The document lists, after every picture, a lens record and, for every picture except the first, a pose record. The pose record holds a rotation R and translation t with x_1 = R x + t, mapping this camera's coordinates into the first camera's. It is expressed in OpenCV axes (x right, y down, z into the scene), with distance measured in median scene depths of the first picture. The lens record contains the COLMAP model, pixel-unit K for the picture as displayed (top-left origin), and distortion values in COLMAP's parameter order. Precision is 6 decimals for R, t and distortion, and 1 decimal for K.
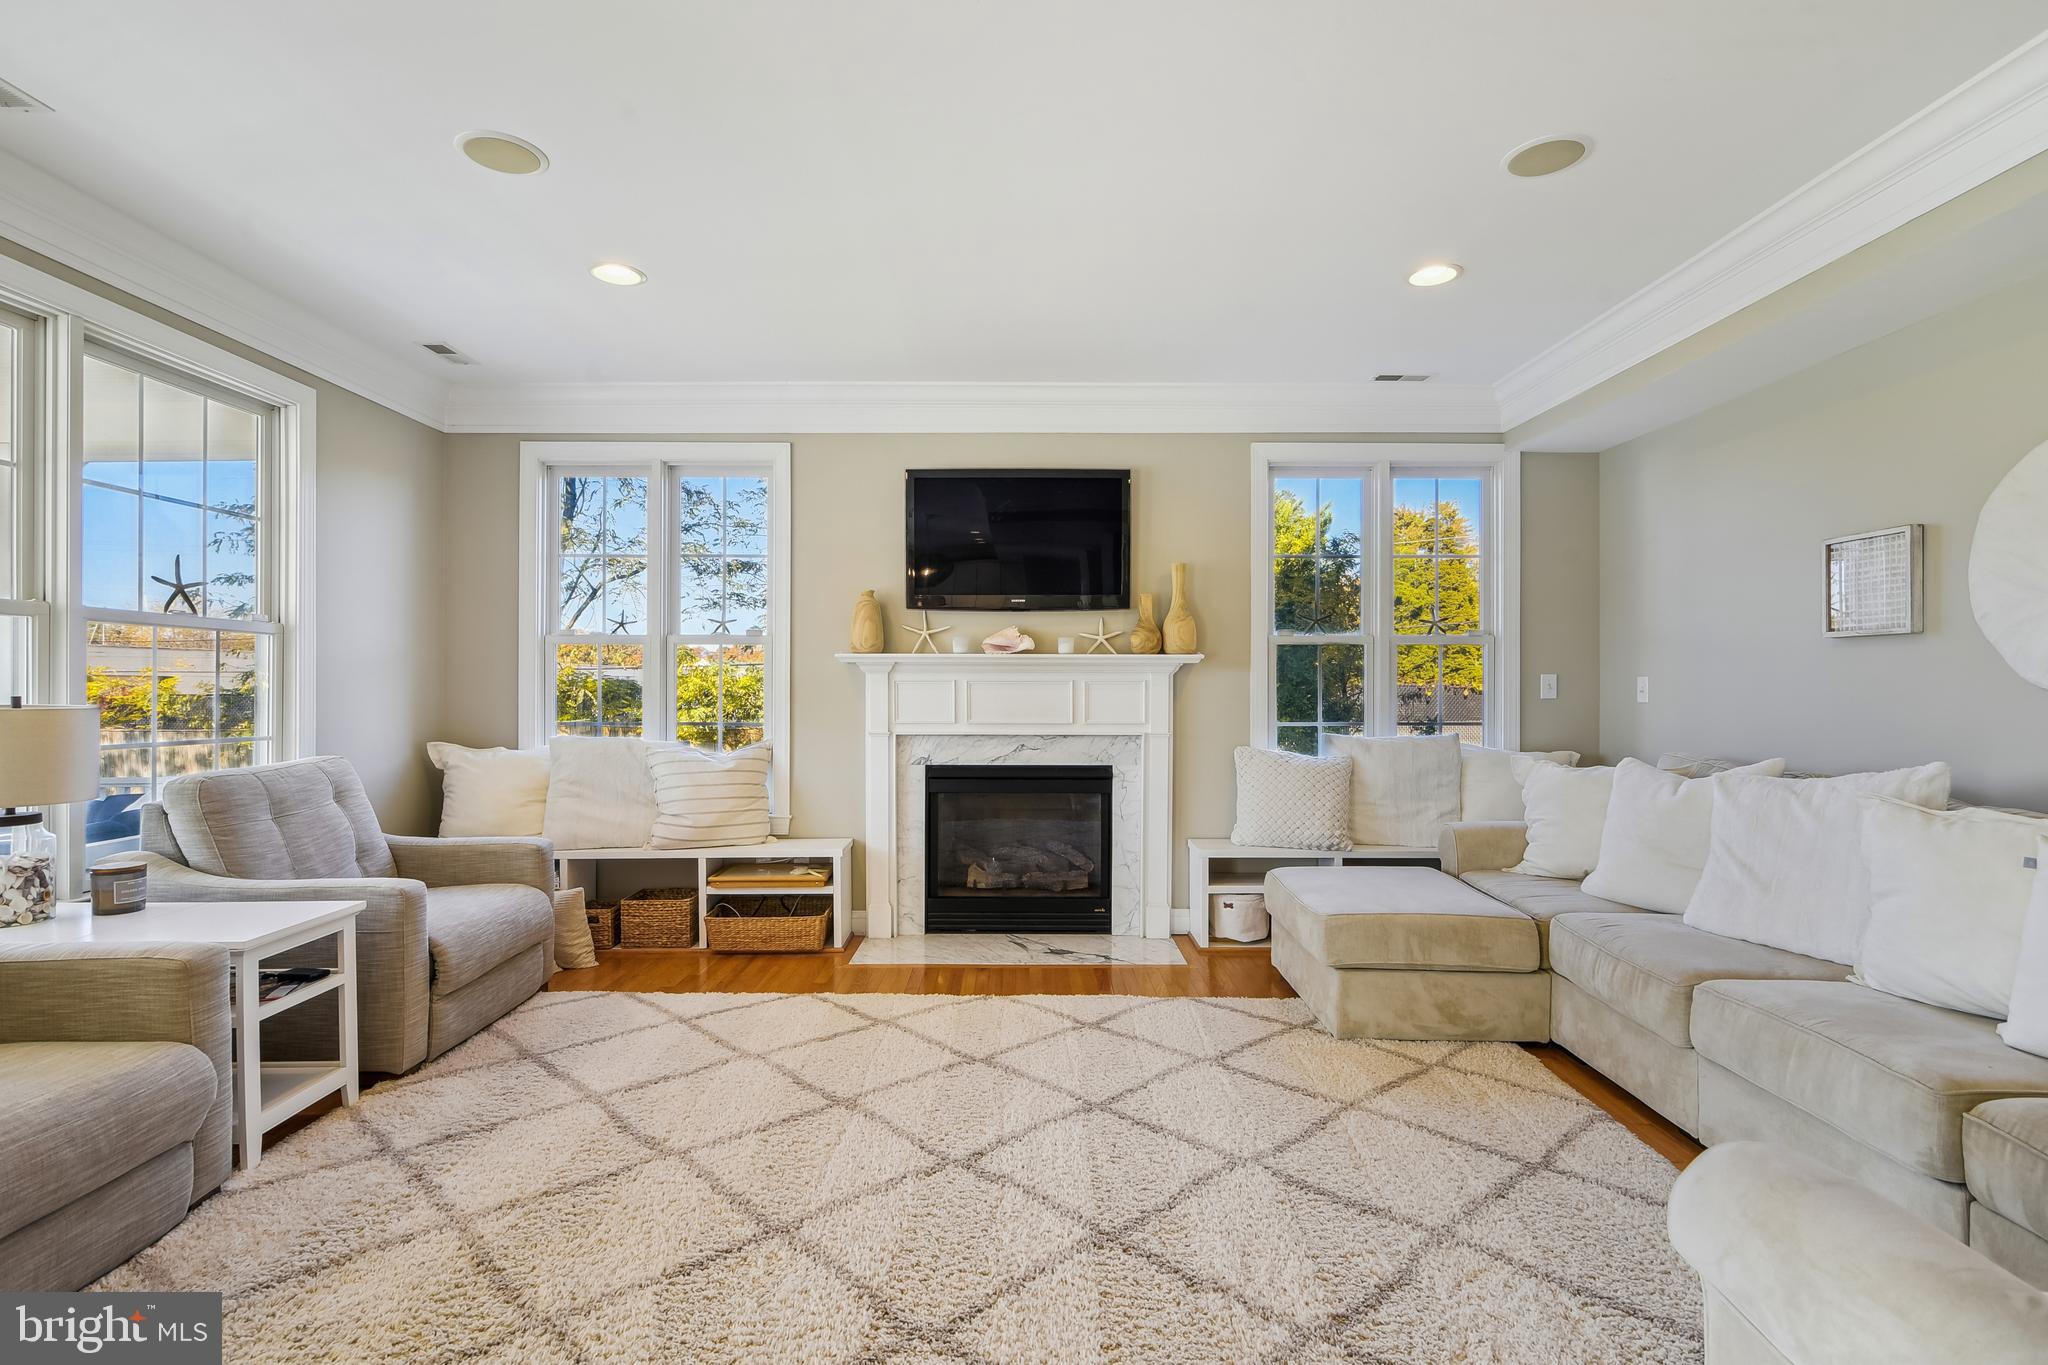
lens RADIAL K [[954.9, 0, 1020.8], [0, 954.9, 684.3], [0, 0, 1]] dist [-0.004679, 0.002916]
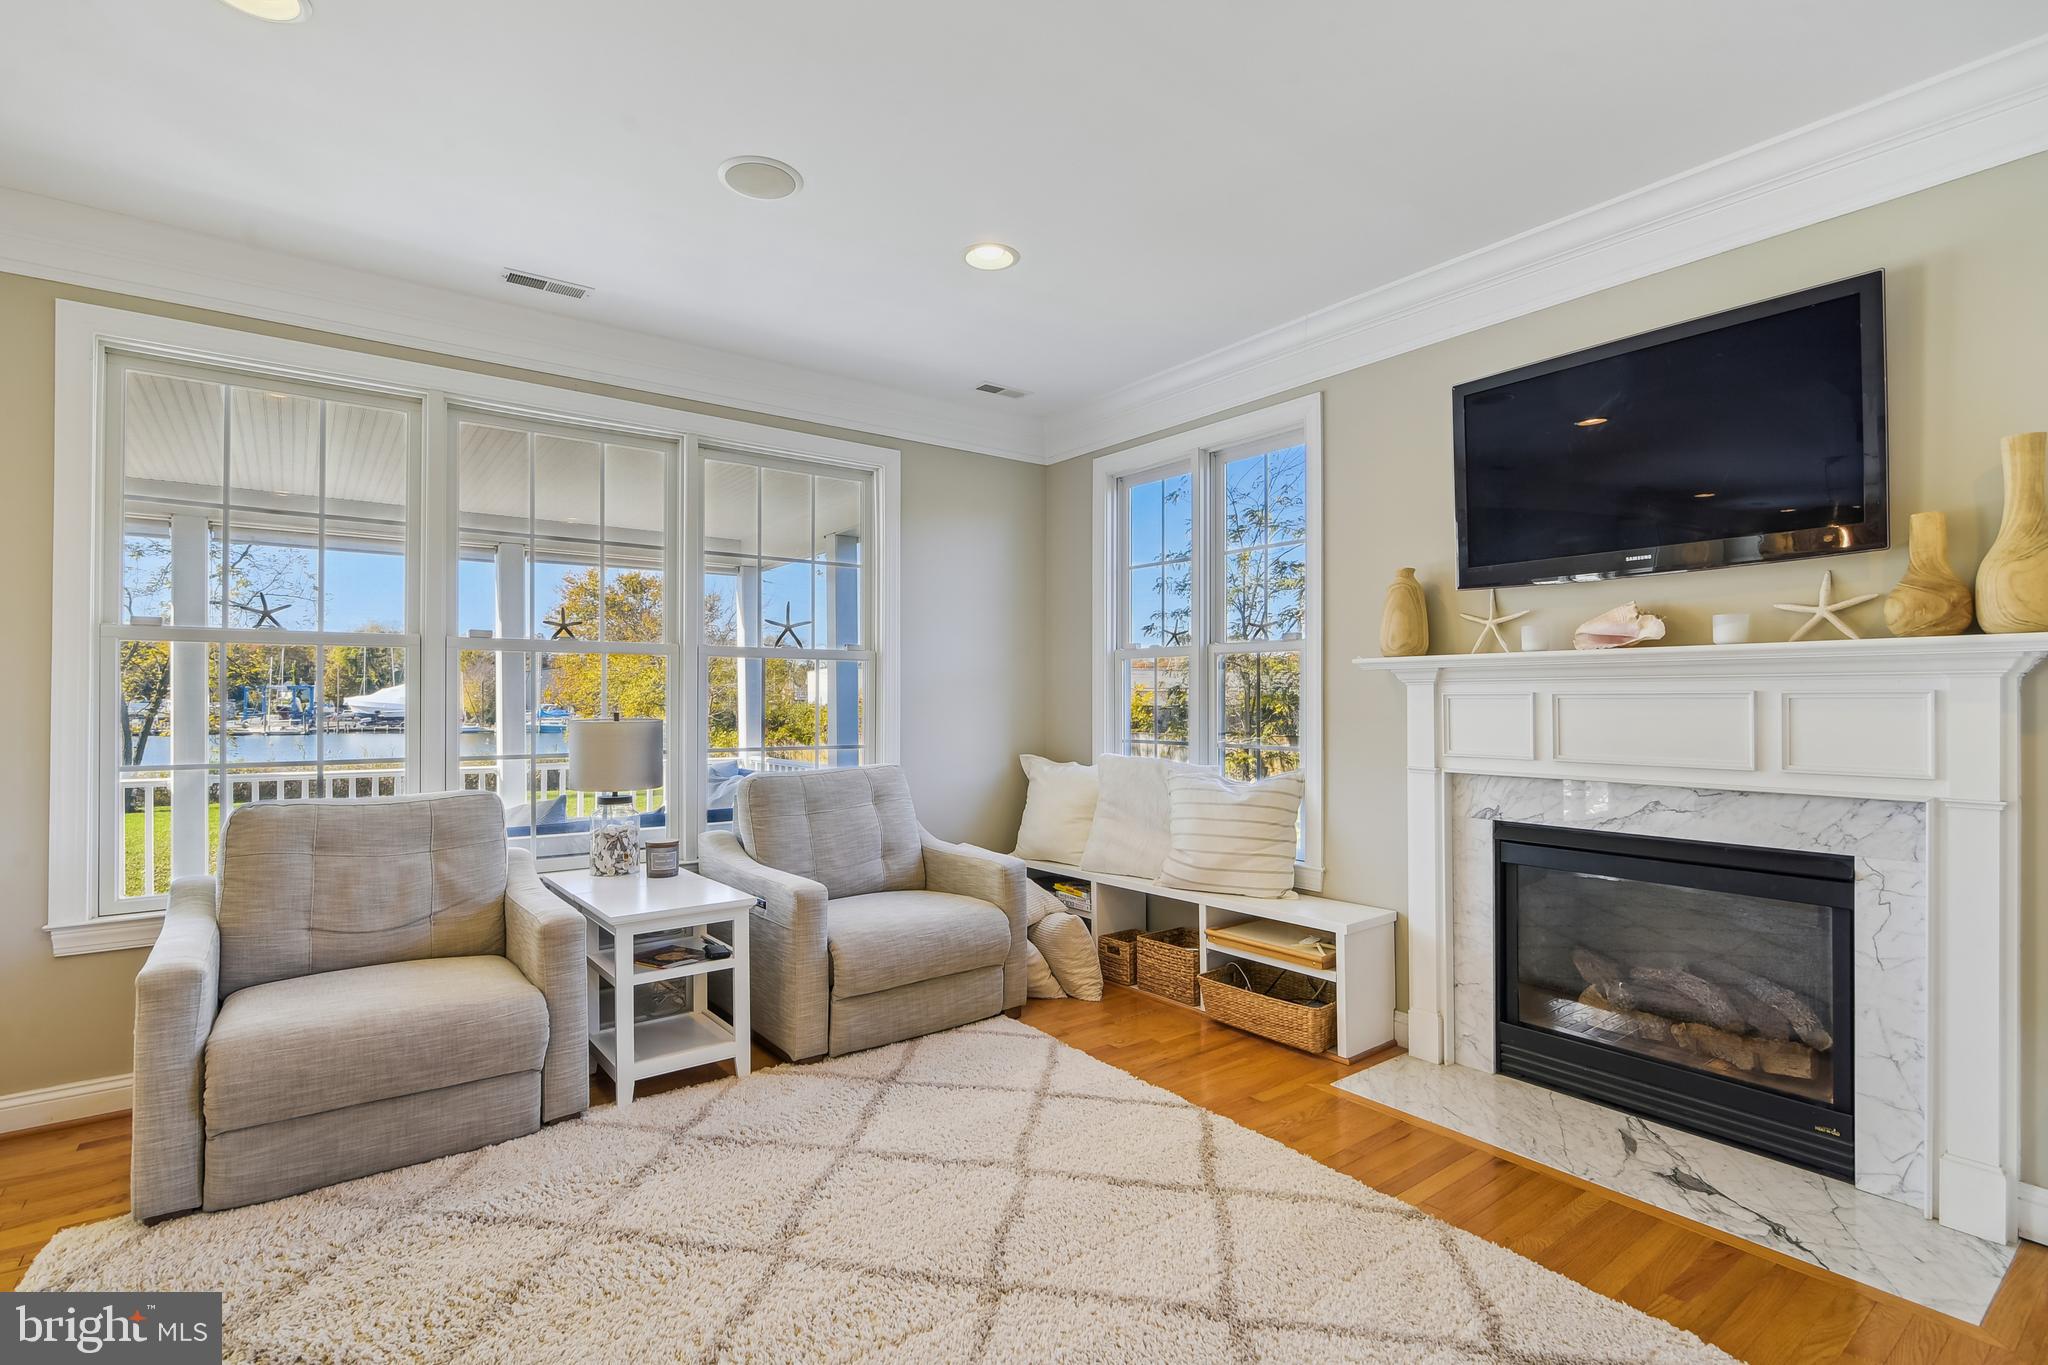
lens RADIAL K [[954.9, 0, 1024.3], [0, 954.9, 687.4], [0, 0, 1]] dist [-0.004679, 0.002916]
pose [[0.609754, -0.012319, -0.792495, 0.237873], [0.005206, 0.999920, -0.011538, -0.002547], [0.792574, 0.002910, 0.609769, 0.342164]]
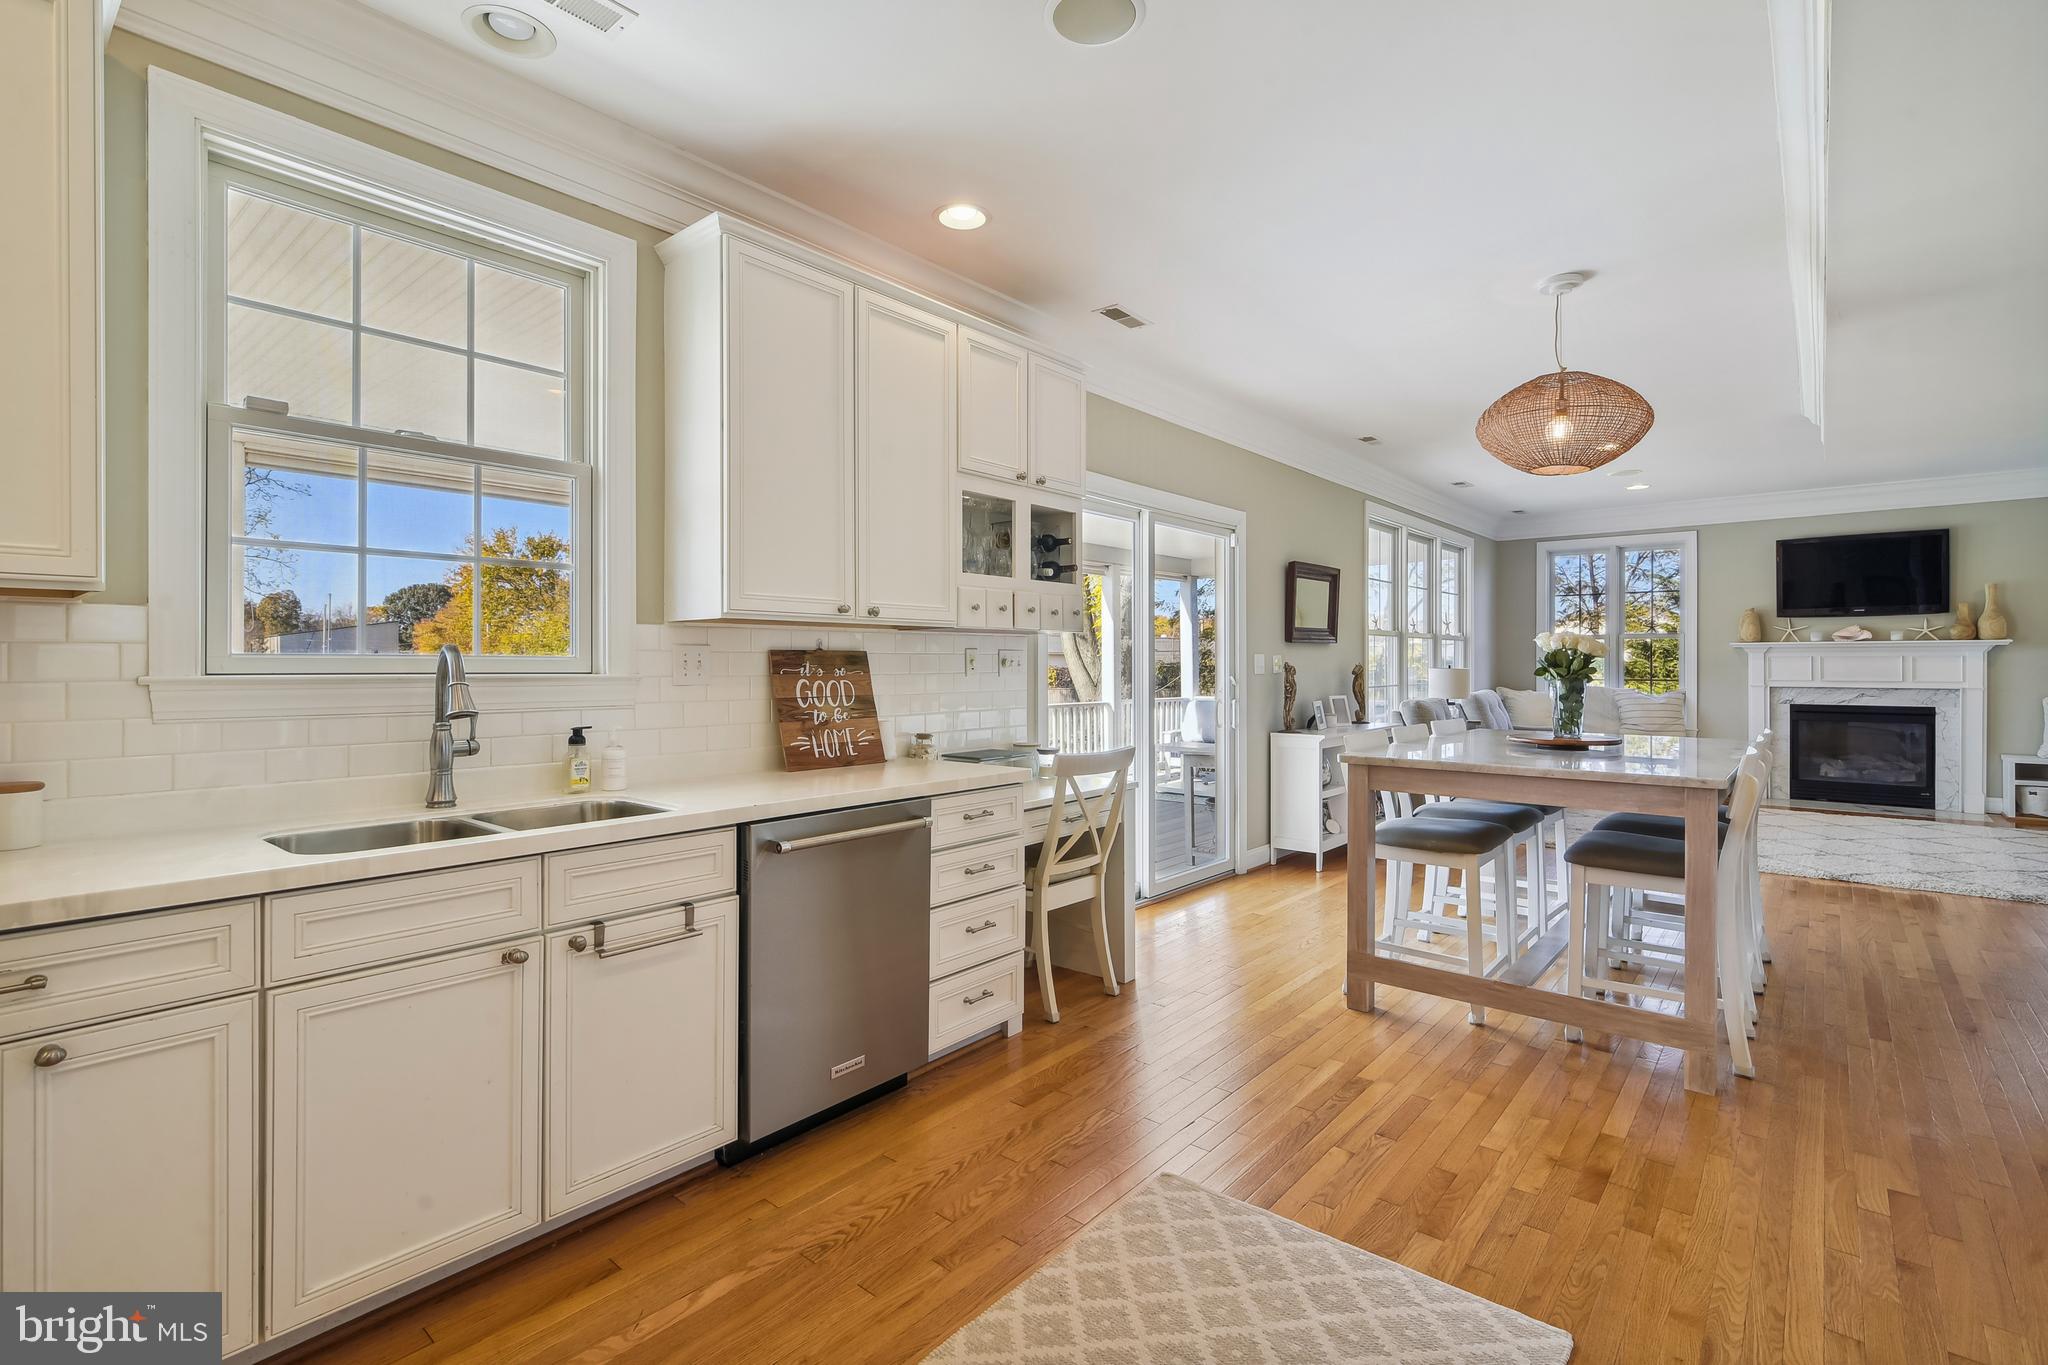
lens RADIAL K [[954.9, 0, 1017.8], [0, 954.9, 663.0], [0, 0, 1]] dist [-0.004679, 0.002916]
pose [[0.761209, -0.003308, -0.648499, -0.045094], [0.002081, 0.999994, -0.002658, 0.009606], [0.648504, 0.000673, 0.761211, -1.329973]]
